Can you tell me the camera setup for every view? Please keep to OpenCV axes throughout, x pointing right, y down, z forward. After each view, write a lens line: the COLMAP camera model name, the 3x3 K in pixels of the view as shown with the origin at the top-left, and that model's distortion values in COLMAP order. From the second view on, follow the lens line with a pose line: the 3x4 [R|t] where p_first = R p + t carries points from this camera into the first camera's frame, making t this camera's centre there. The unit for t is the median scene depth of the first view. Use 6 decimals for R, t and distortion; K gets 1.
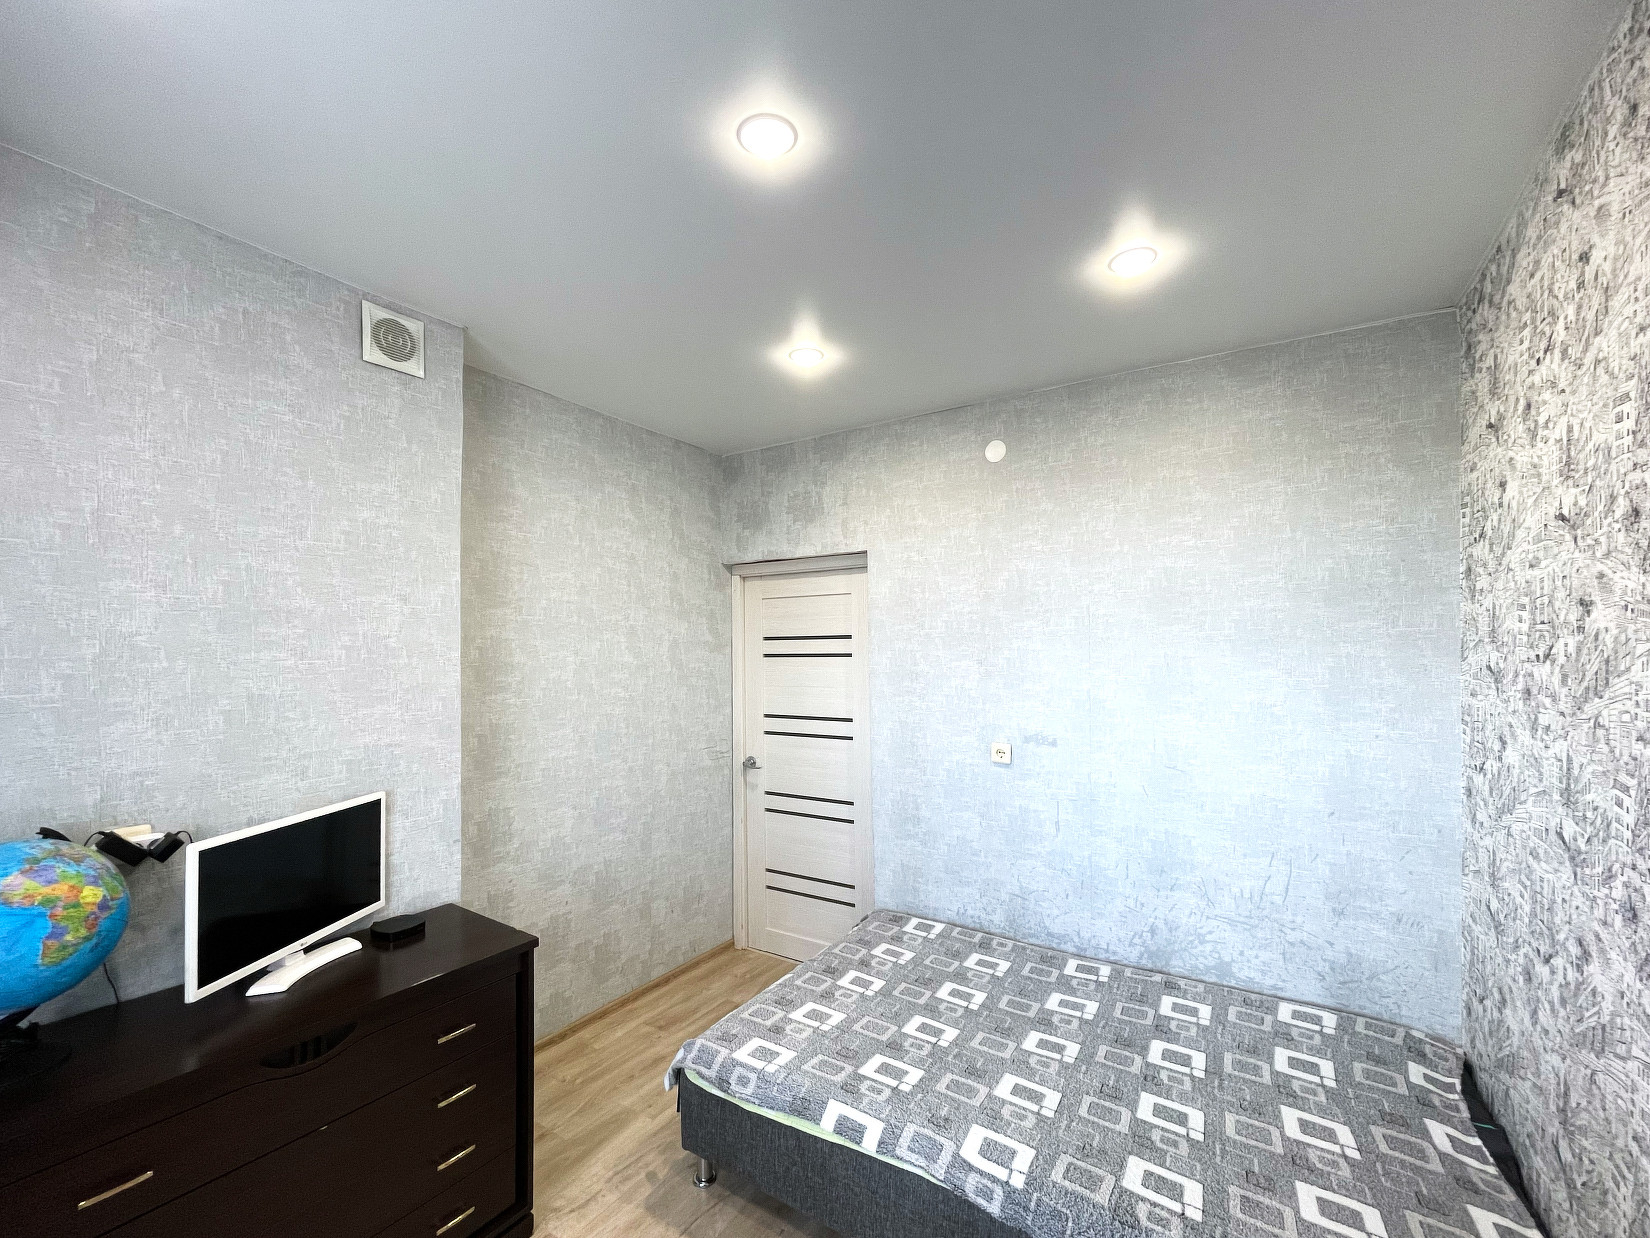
lens RADIAL K [[680.7, 0, 832.1], [0, 680.7, 610.1], [0, 0, 1]] dist [-0.008707, 0.003890]
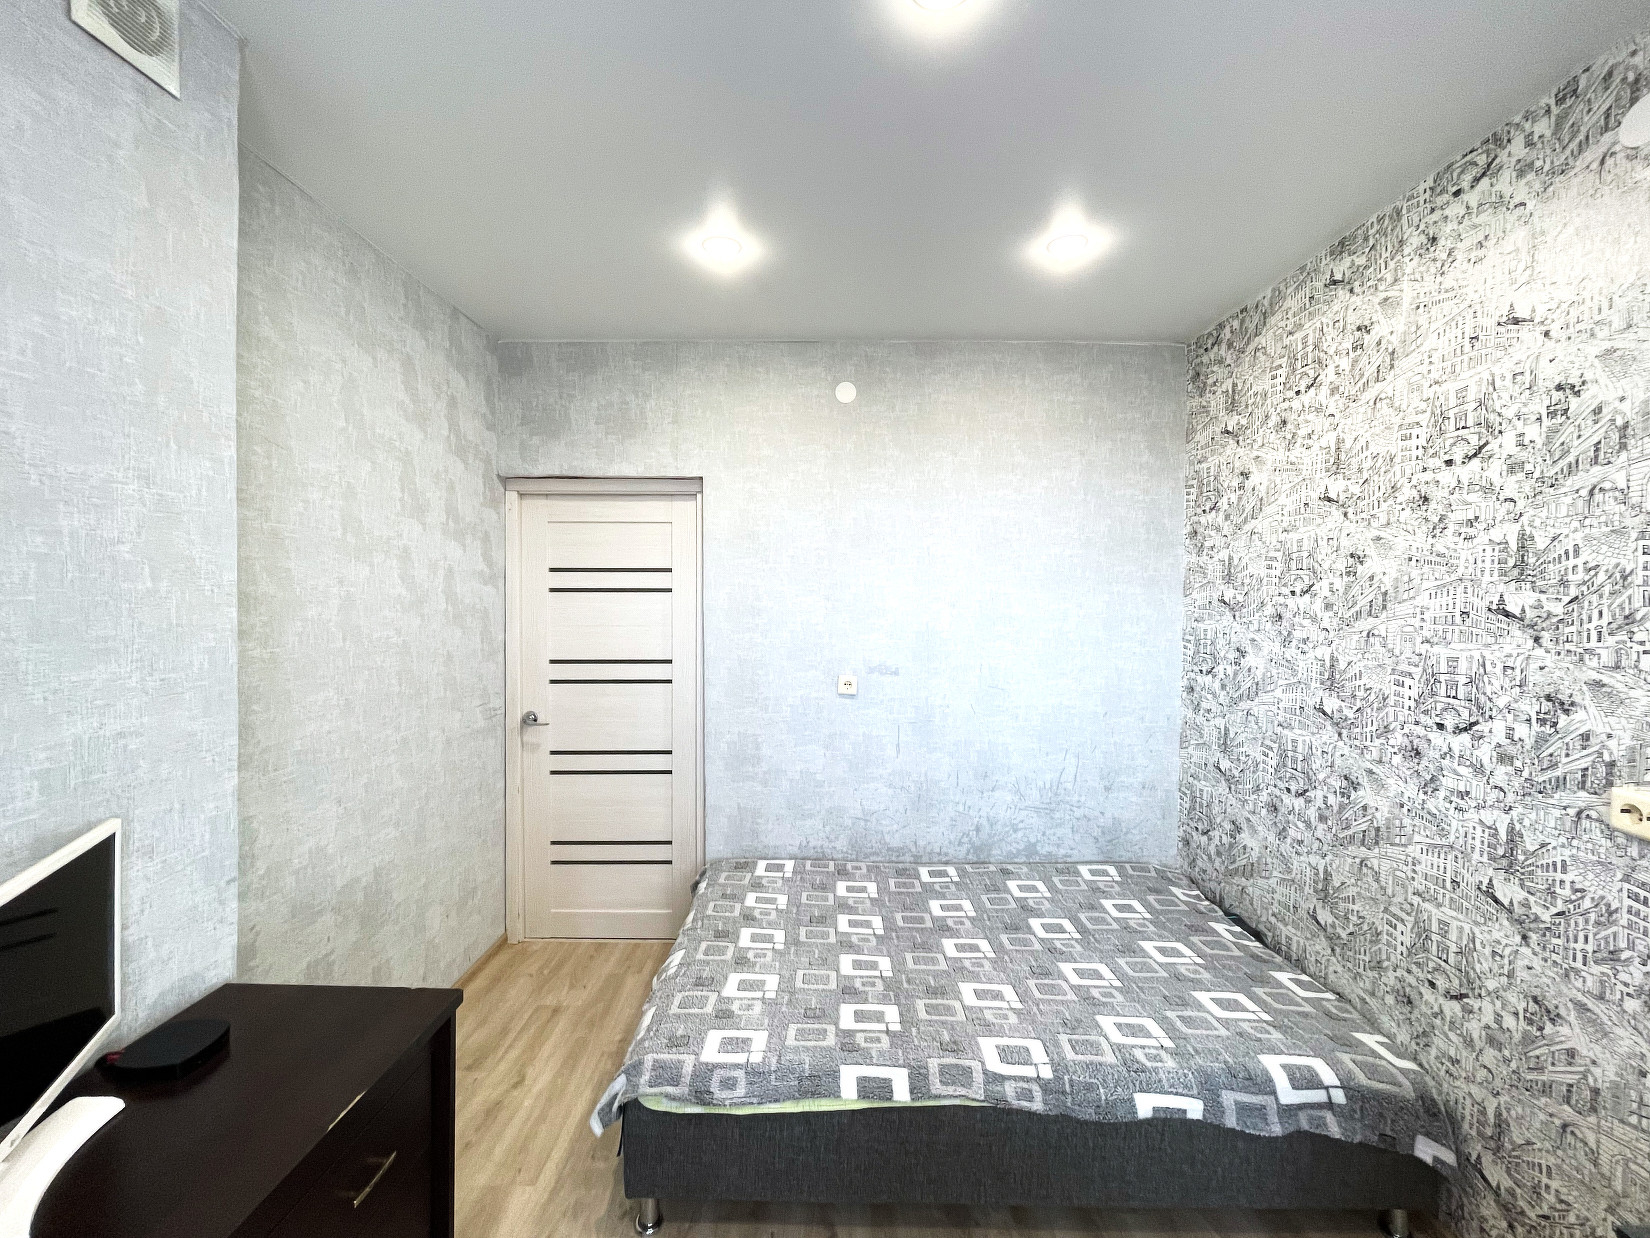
lens RADIAL K [[663.7, 0, 824.0], [0, 663.7, 569.6], [0, 0, 1]] dist [-0.008540, 0.003058]
pose [[0.850341, 0.027681, 0.525503, -0.403835], [-0.040833, 0.999075, 0.013447, 0.028498], [-0.524645, -0.032892, 0.850685, 0.211987]]
